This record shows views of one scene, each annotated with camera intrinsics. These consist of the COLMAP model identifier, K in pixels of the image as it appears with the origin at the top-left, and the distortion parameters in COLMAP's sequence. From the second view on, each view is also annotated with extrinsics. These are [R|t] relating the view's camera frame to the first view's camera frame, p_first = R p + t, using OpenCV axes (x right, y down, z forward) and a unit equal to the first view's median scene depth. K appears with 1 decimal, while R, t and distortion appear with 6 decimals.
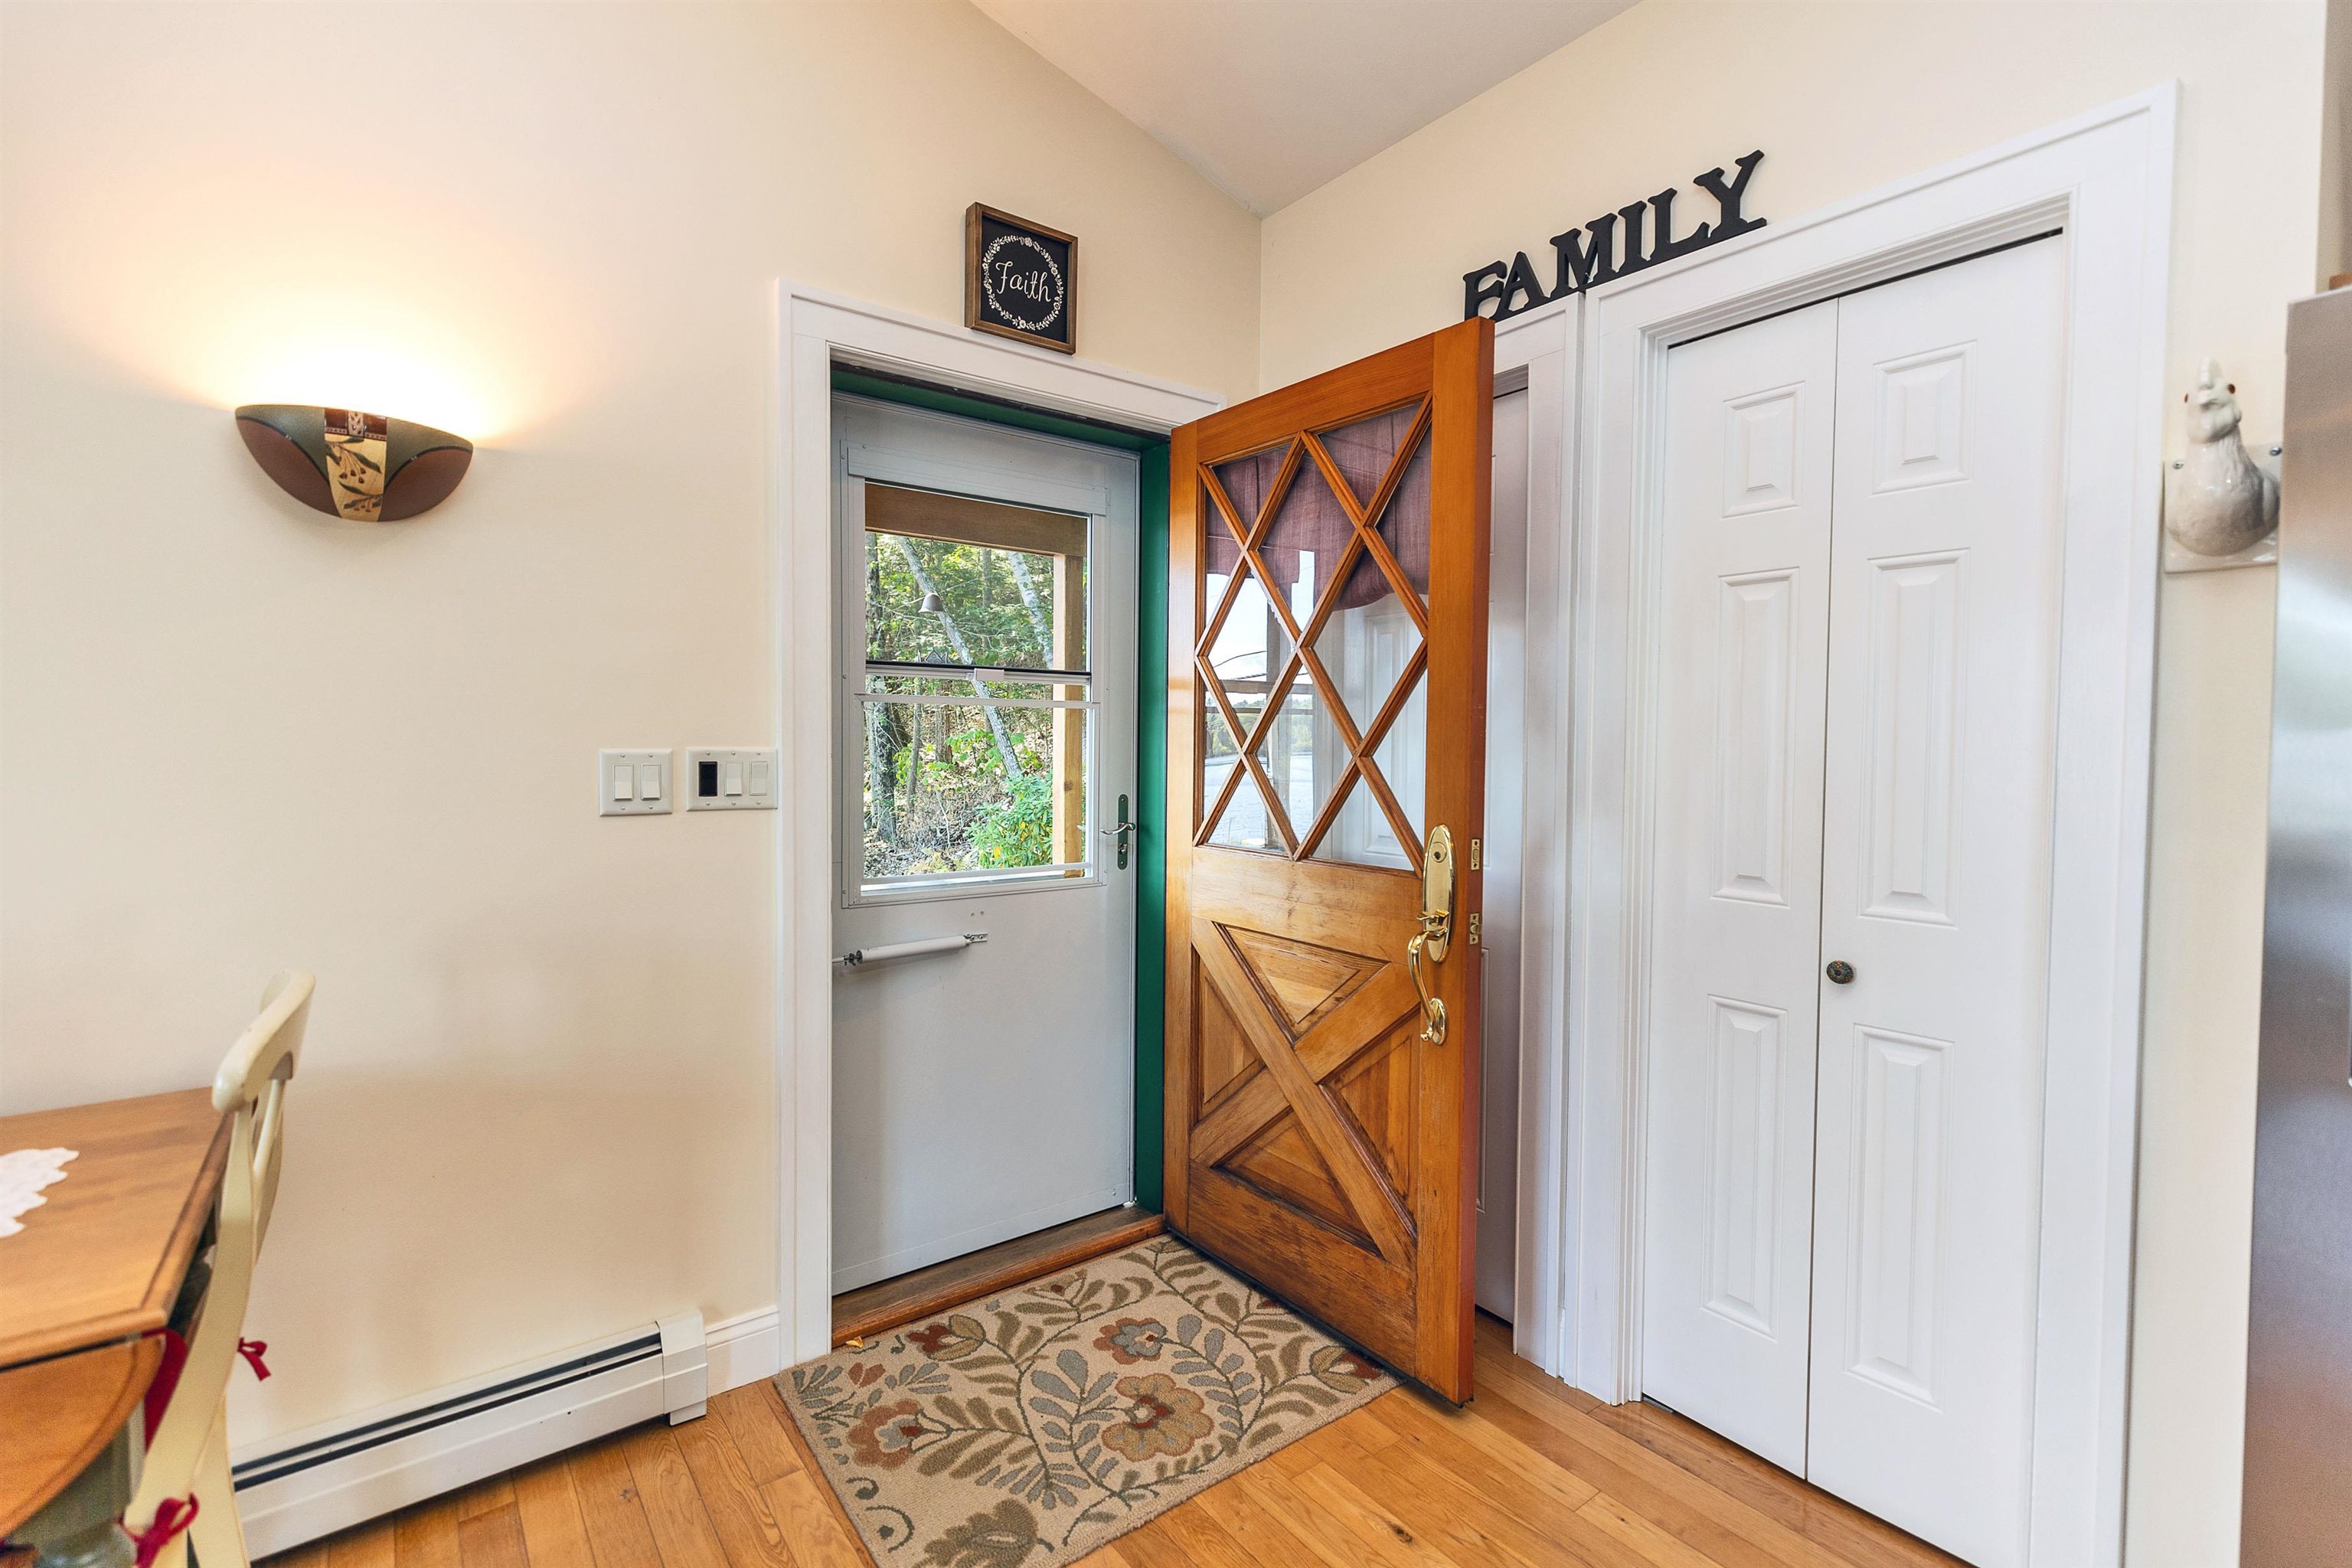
lens RADIAL K [[1042.5, 0, 1166.1], [0, 1042.5, 782.1], [0, 0, 1]] dist [0.007781, -0.000479]
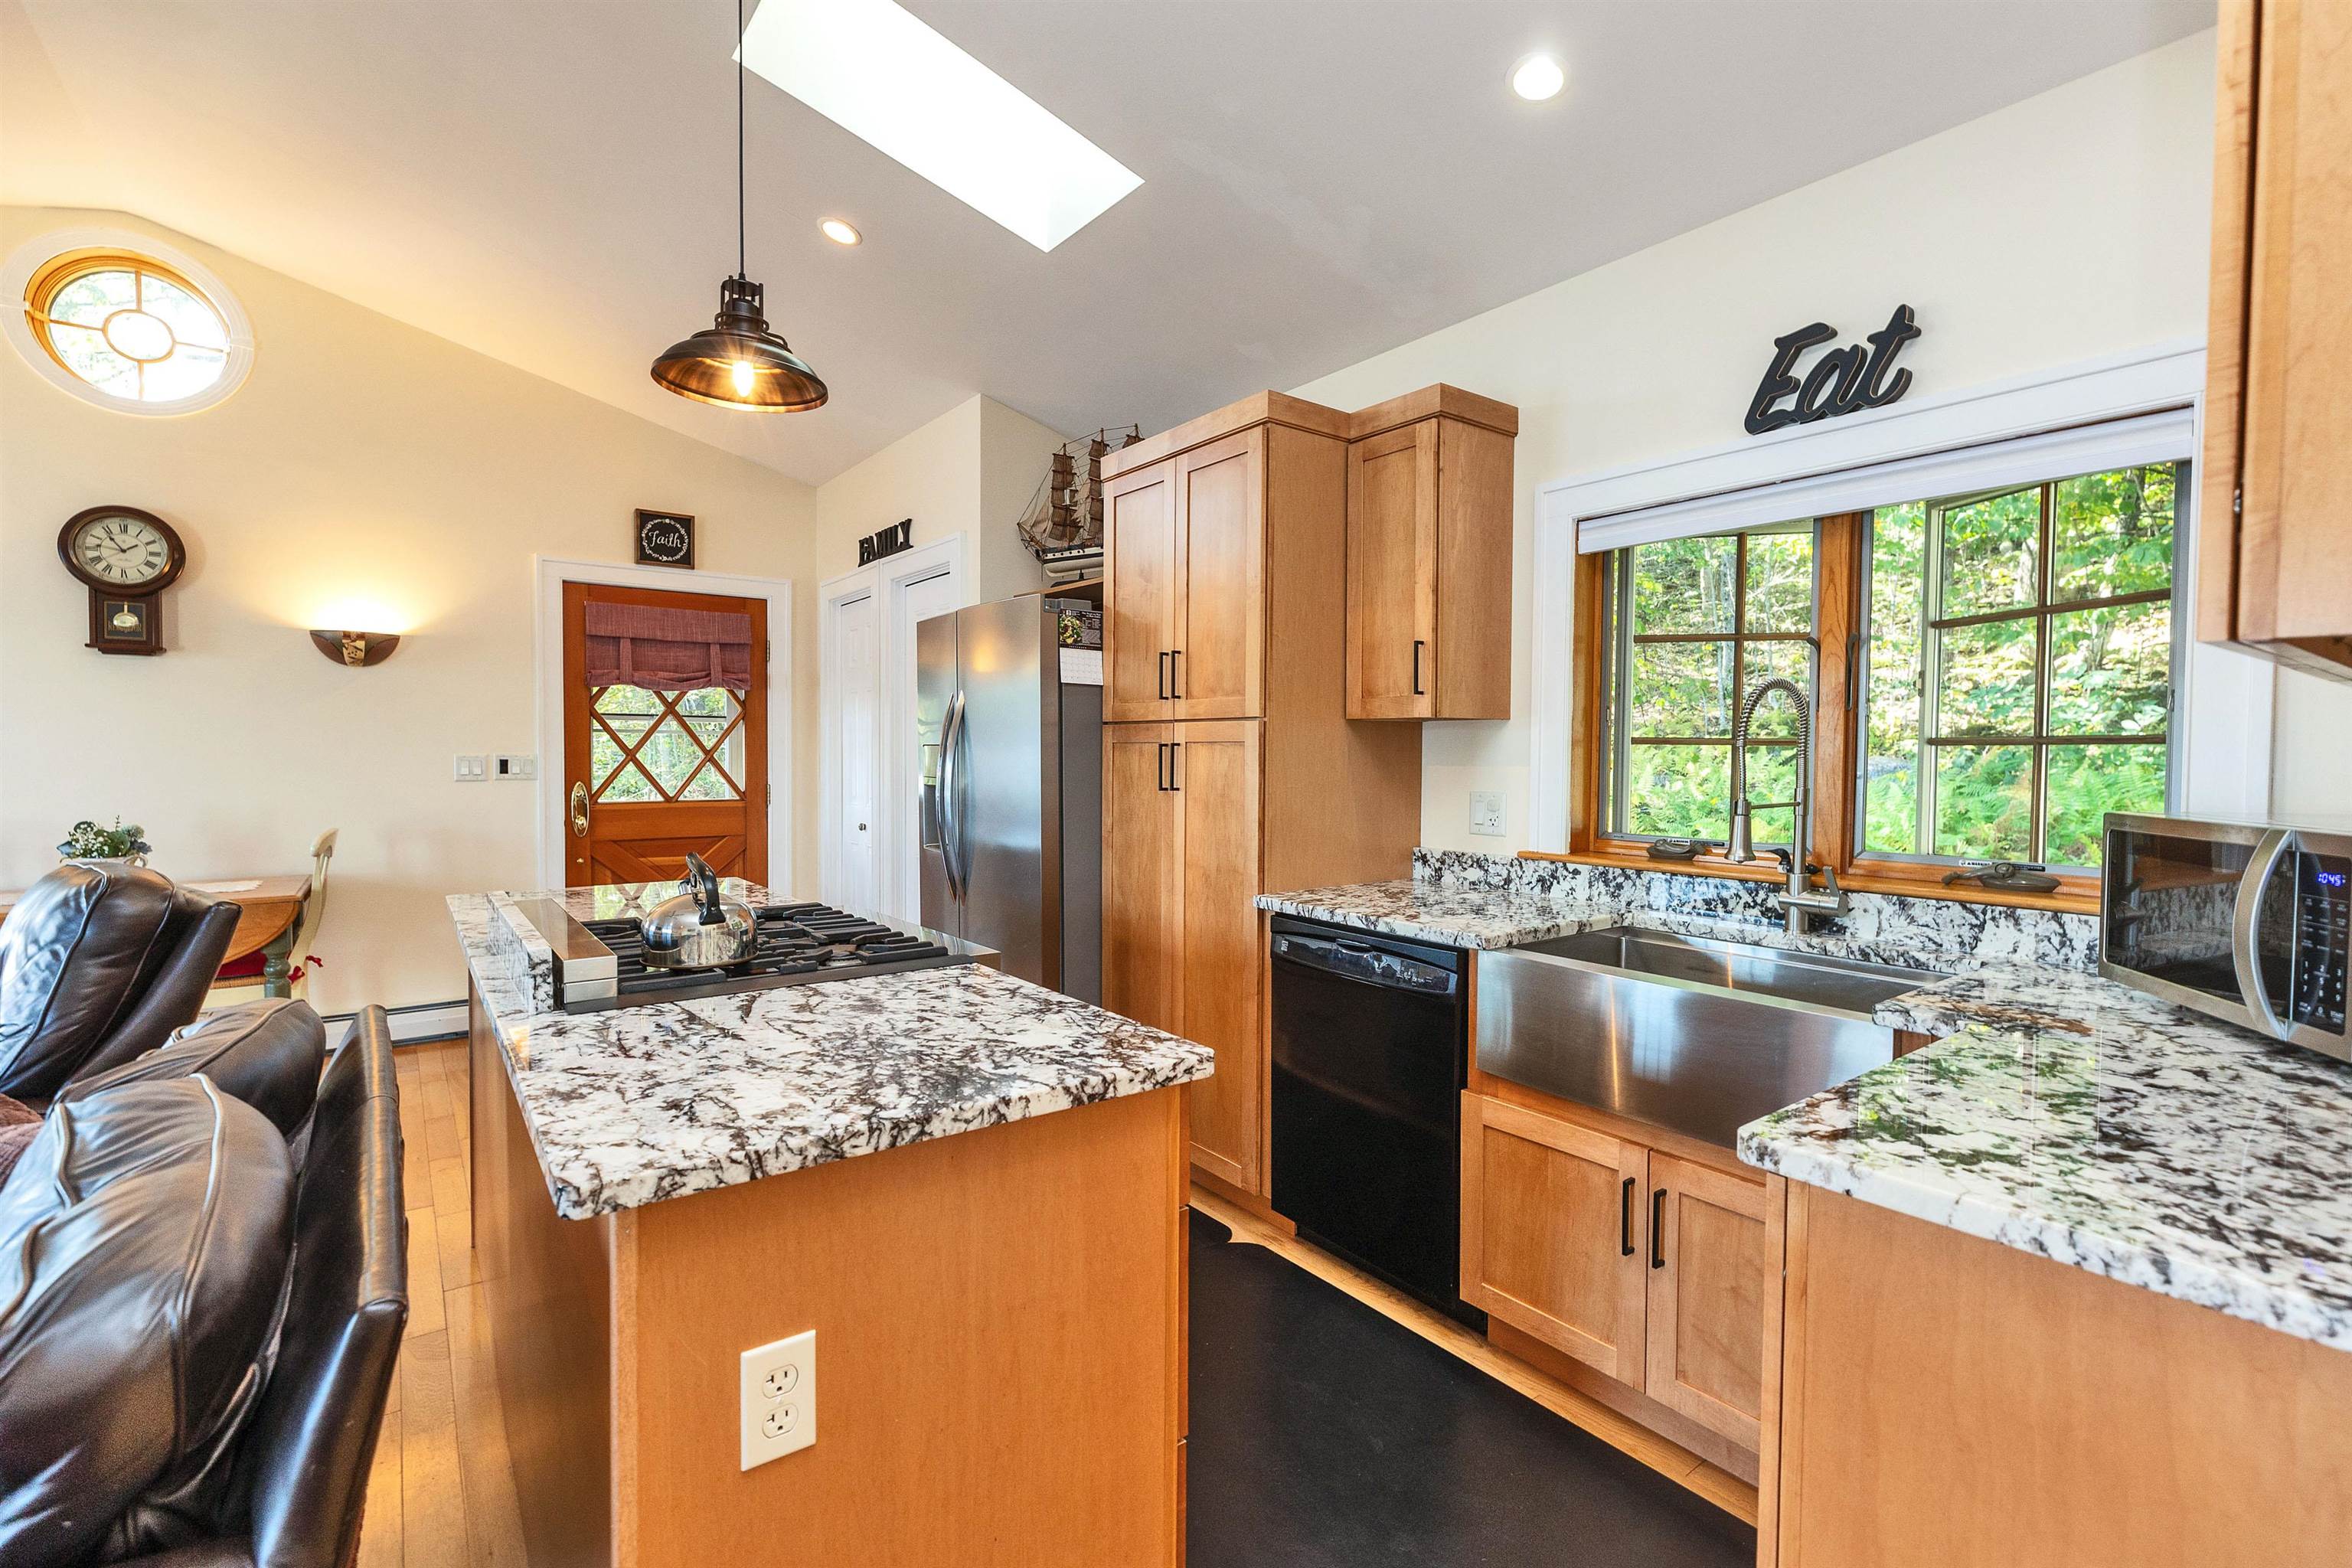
lens RADIAL K [[1042.5, 0, 1185.8], [0, 1042.5, 776.9], [0, 0, 1]] dist [0.007781, -0.000479]
pose [[0.999944, -0.005196, 0.009265, 1.125047], [0.005334, 0.999874, -0.014939, 0.066381], [-0.009186, 0.014988, 0.999845, -1.434631]]
